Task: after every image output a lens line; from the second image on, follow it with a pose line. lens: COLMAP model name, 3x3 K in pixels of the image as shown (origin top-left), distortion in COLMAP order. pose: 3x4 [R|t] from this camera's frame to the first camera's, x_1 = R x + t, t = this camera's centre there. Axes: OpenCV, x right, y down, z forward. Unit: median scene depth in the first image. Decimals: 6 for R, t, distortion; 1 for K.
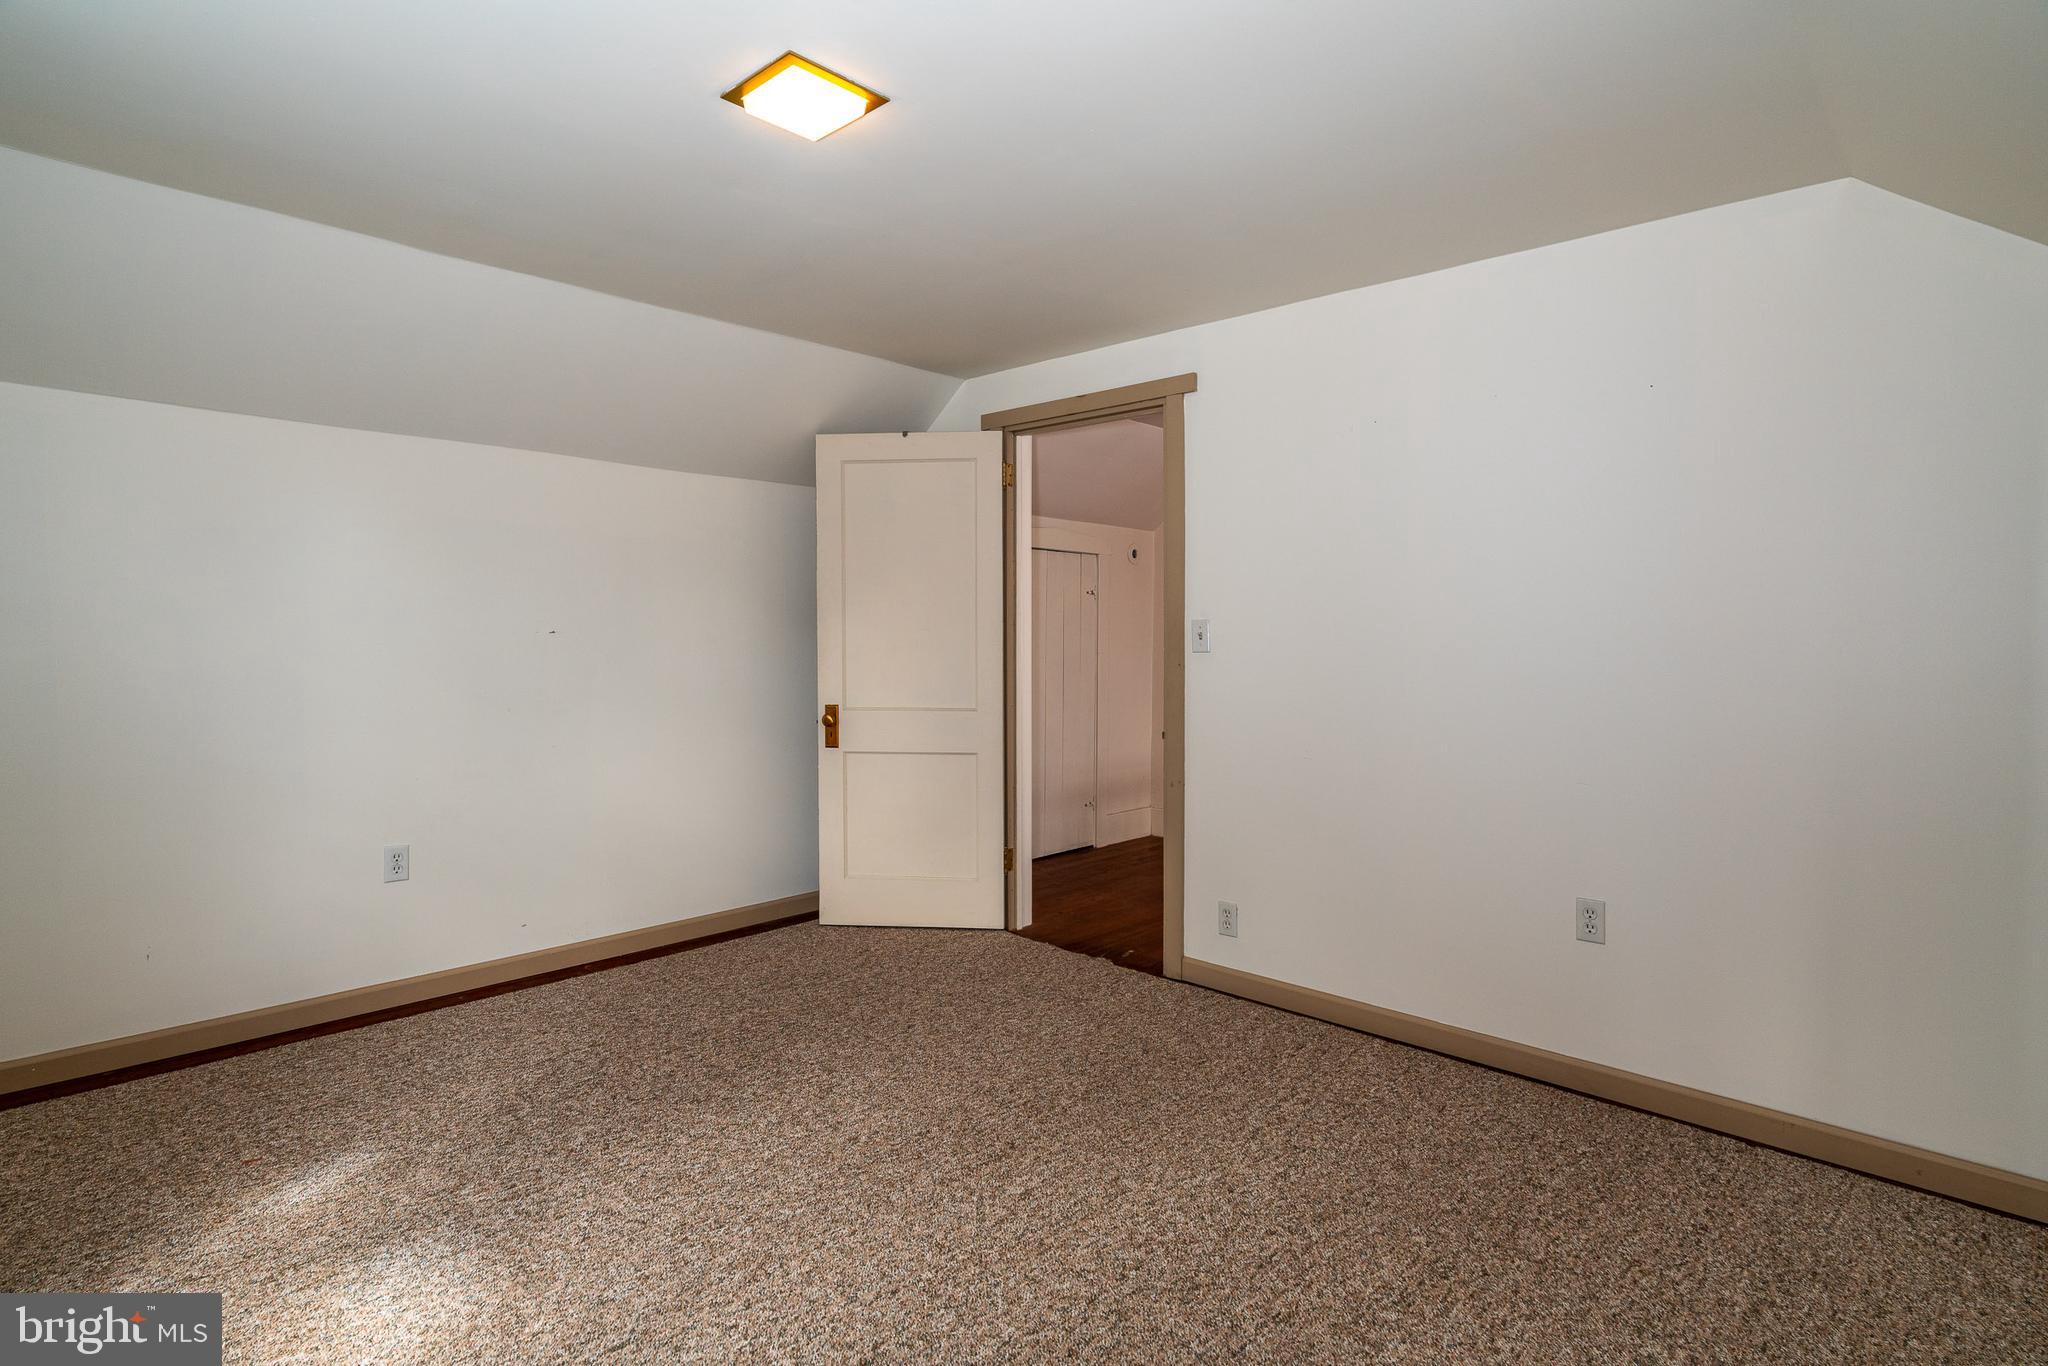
lens RADIAL K [[1052.1, 0, 1017.7], [0, 1052.1, 616.0], [0, 0, 1]] dist [-0.009125, 0.001684]
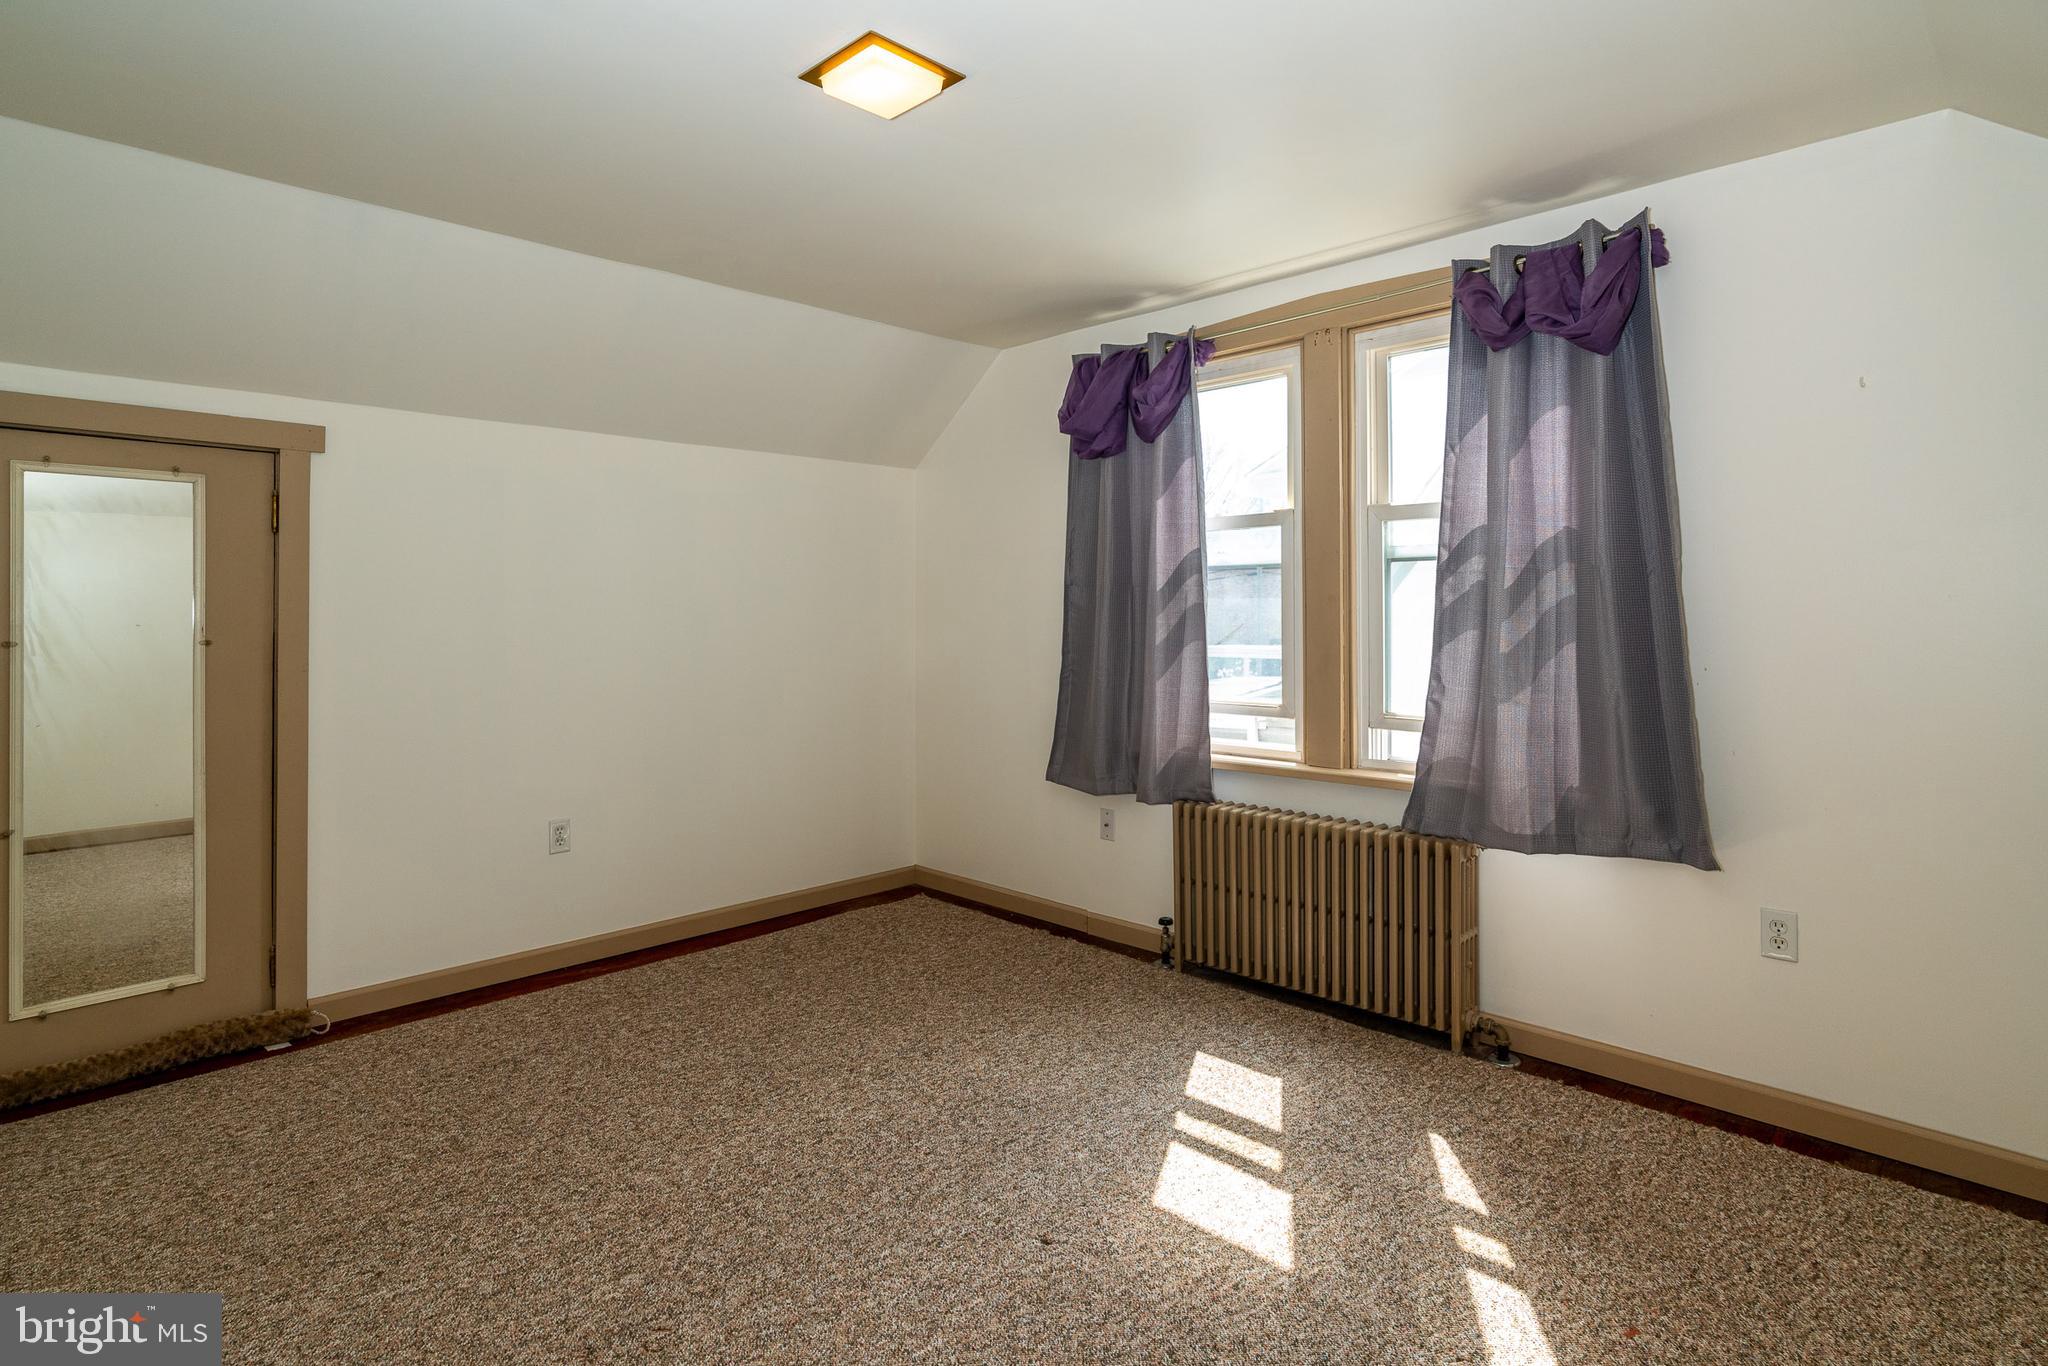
lens RADIAL K [[1052.1, 0, 1017.7], [0, 1052.1, 616.0], [0, 0, 1]] dist [-0.009125, 0.001684]
pose [[-0.999683, -0.004032, 0.024862, -0.355315], [-0.004278, 0.999942, -0.009849, 0.027274], [-0.024821, -0.009952, -0.999642, 1.982235]]
